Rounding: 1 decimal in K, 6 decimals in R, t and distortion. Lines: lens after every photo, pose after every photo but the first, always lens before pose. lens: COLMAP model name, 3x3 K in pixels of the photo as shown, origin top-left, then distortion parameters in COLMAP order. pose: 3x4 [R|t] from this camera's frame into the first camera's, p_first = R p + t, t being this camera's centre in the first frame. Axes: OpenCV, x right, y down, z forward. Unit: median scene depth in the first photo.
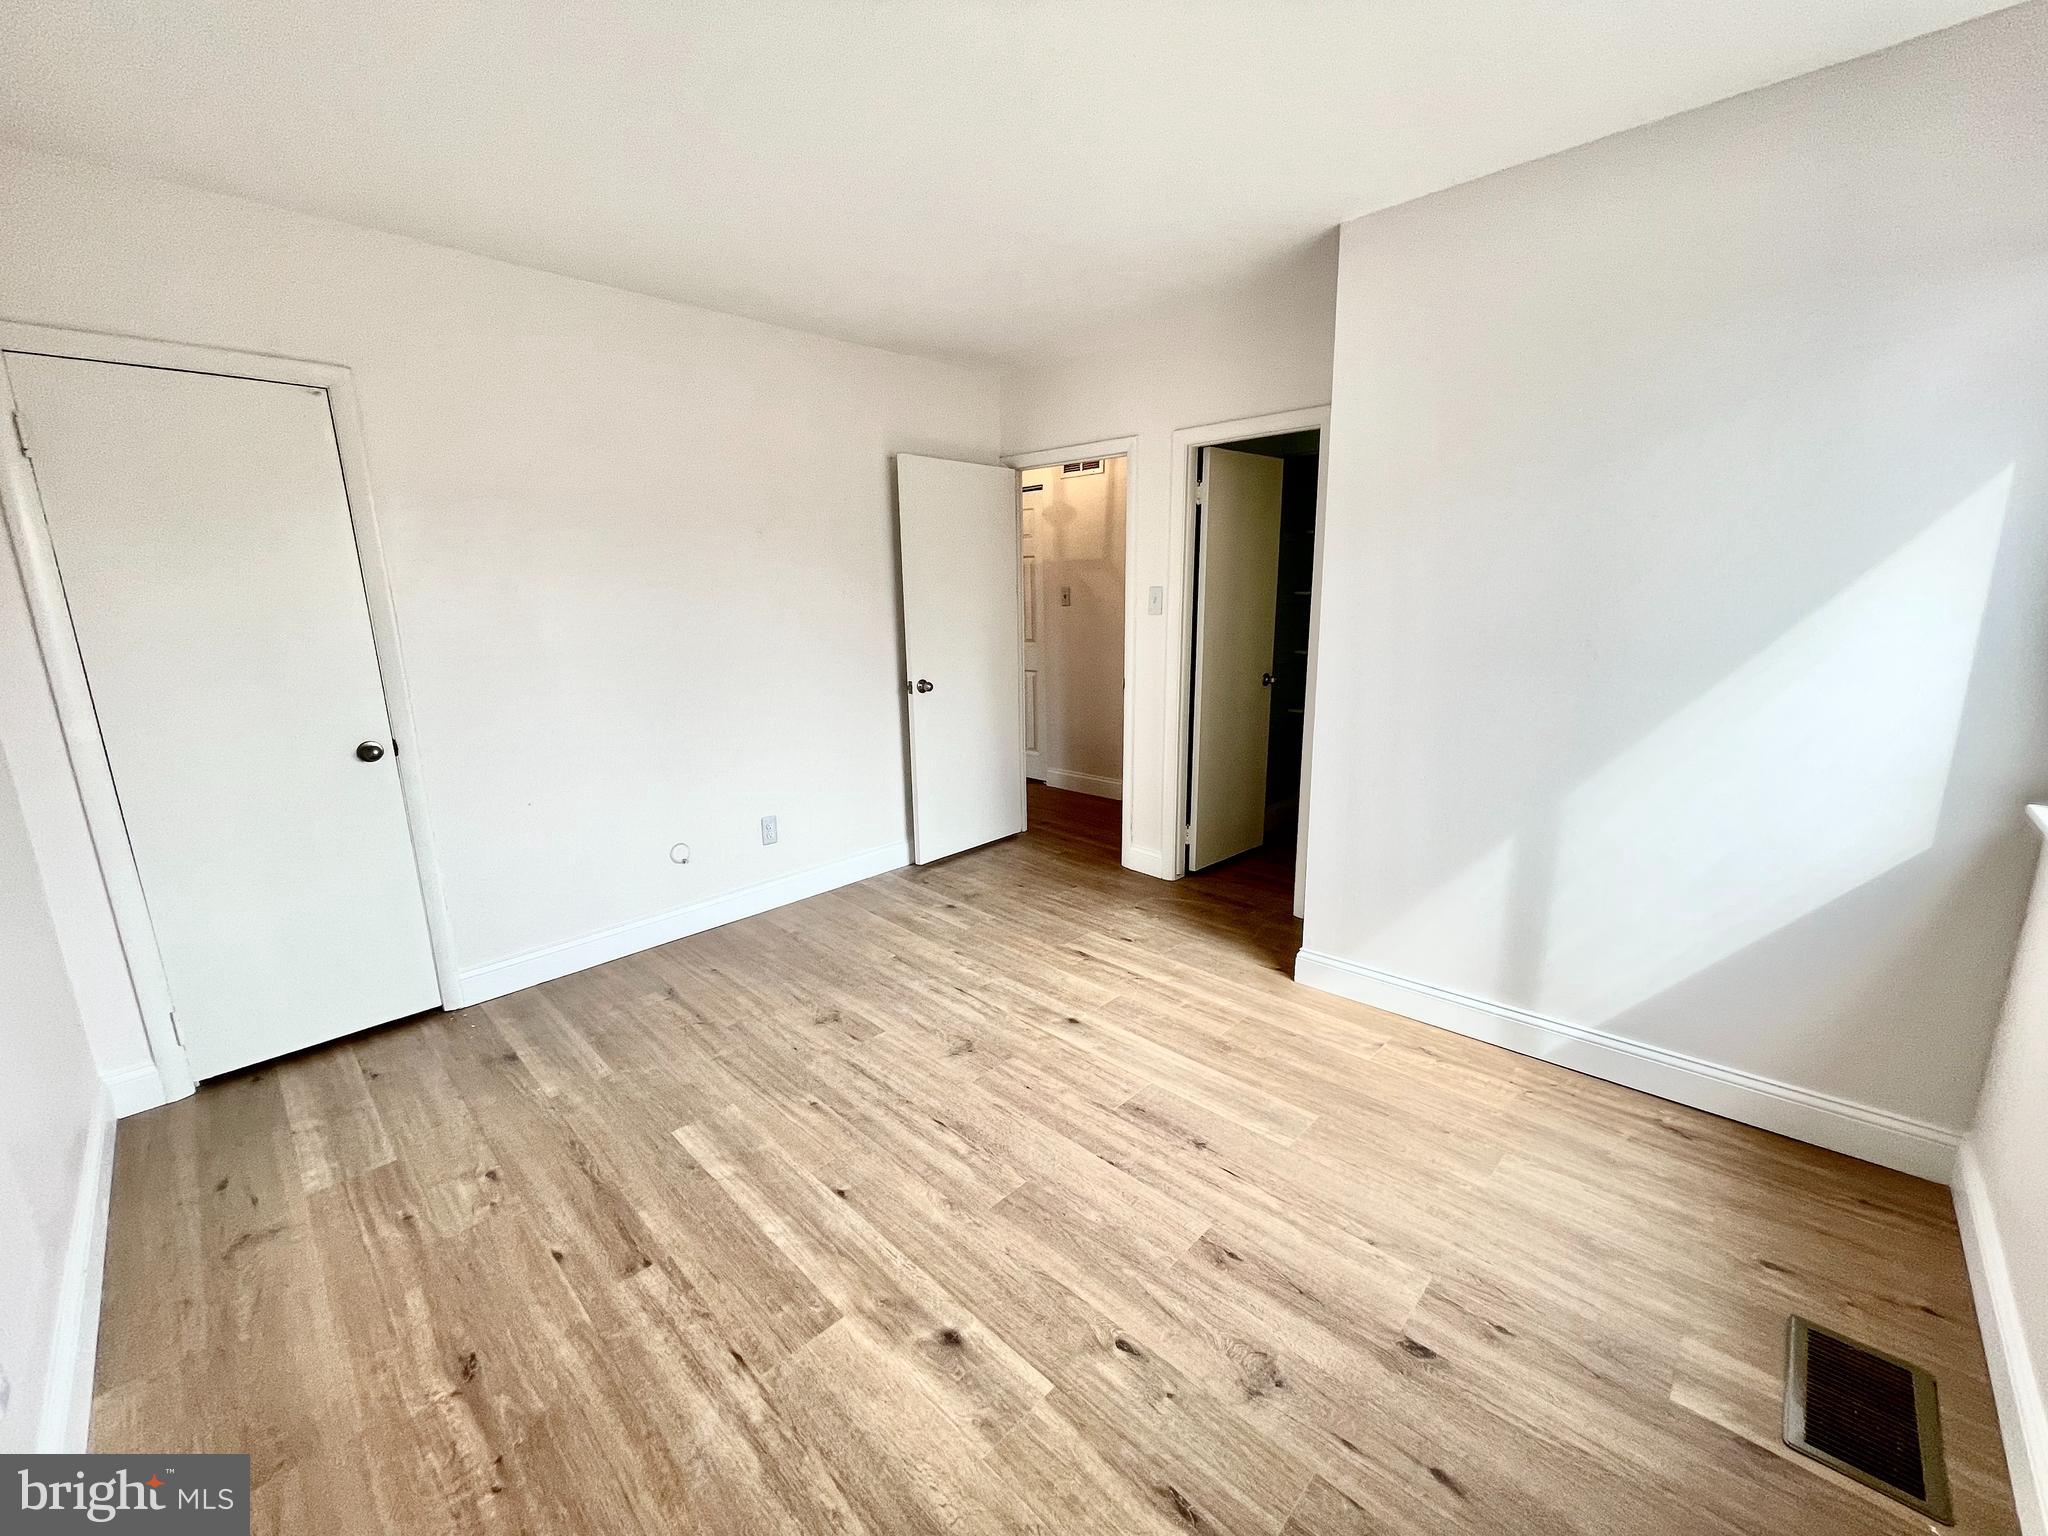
lens RADIAL K [[820.3, 0, 1016.3], [0, 820.3, 769.7], [0, 0, 1]] dist [-0.004479, 0.000594]
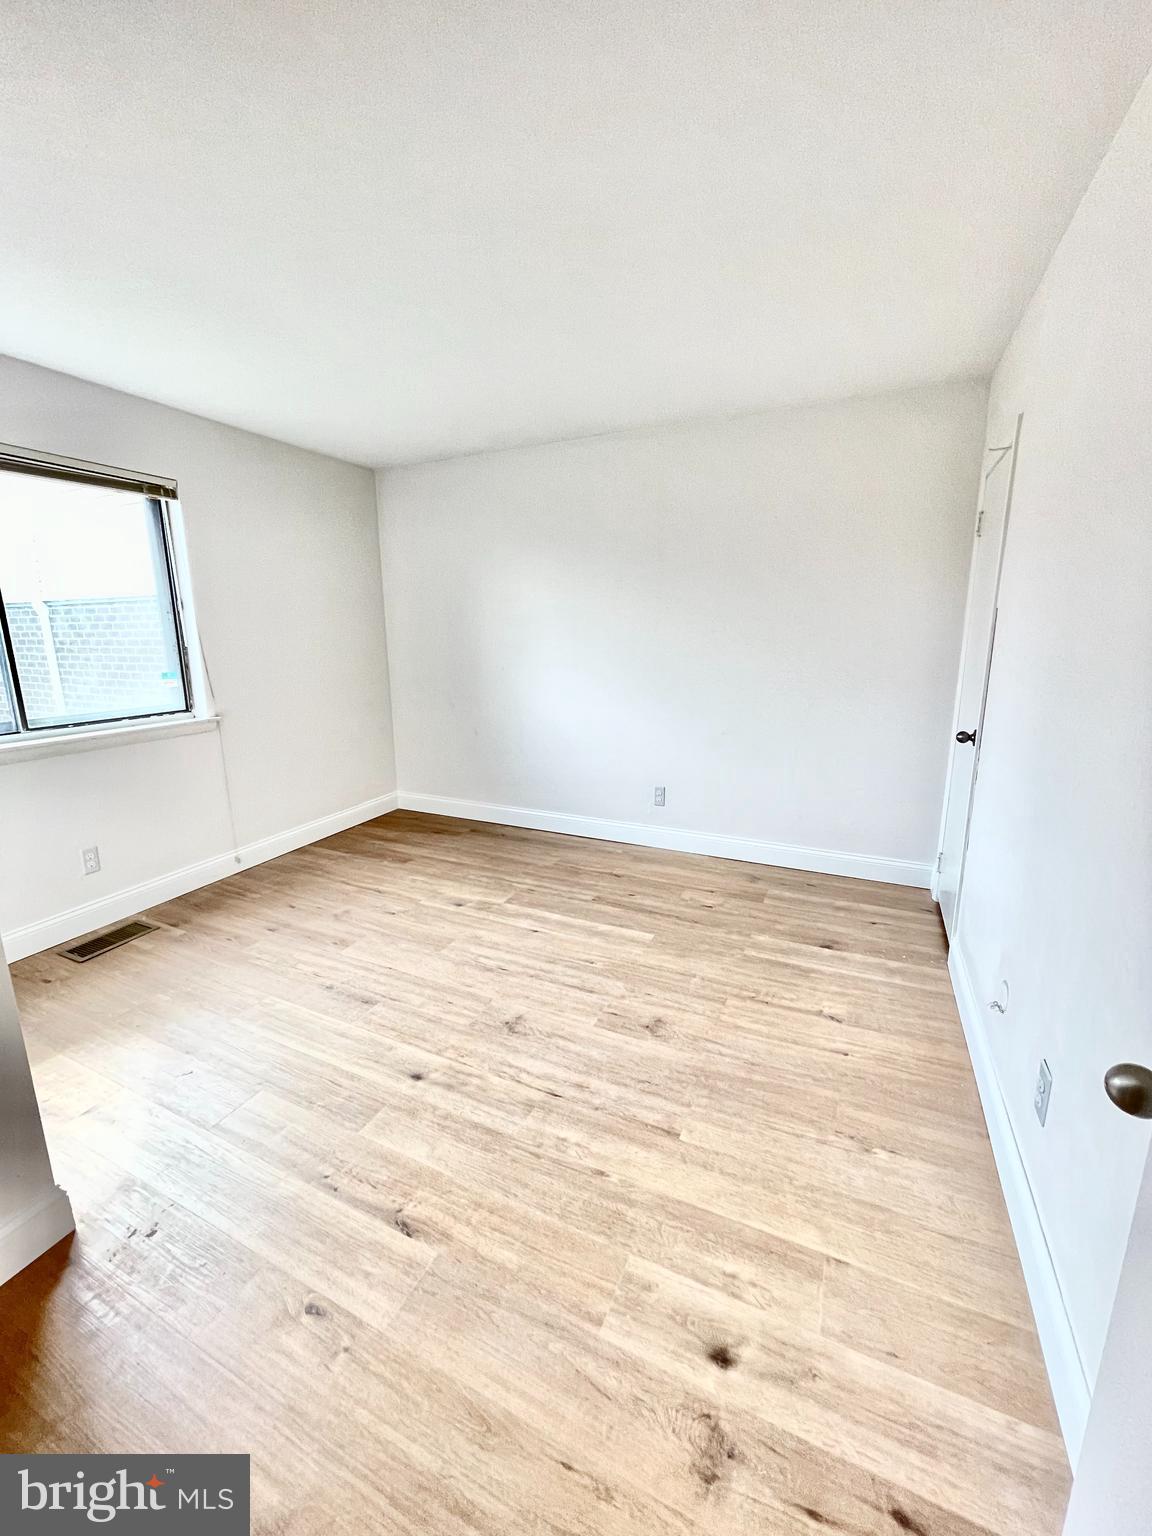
lens RADIAL K [[621.9, 0, 576.0], [0, 621.9, 768.0], [0, 0, 1]] dist [-0.020648, 0.000116]
pose [[-0.946230, 0.097833, -0.308348, 0.089824], [-0.043031, 0.906638, 0.419709, -0.367364], [0.320621, 0.410409, -0.853678, 1.705651]]
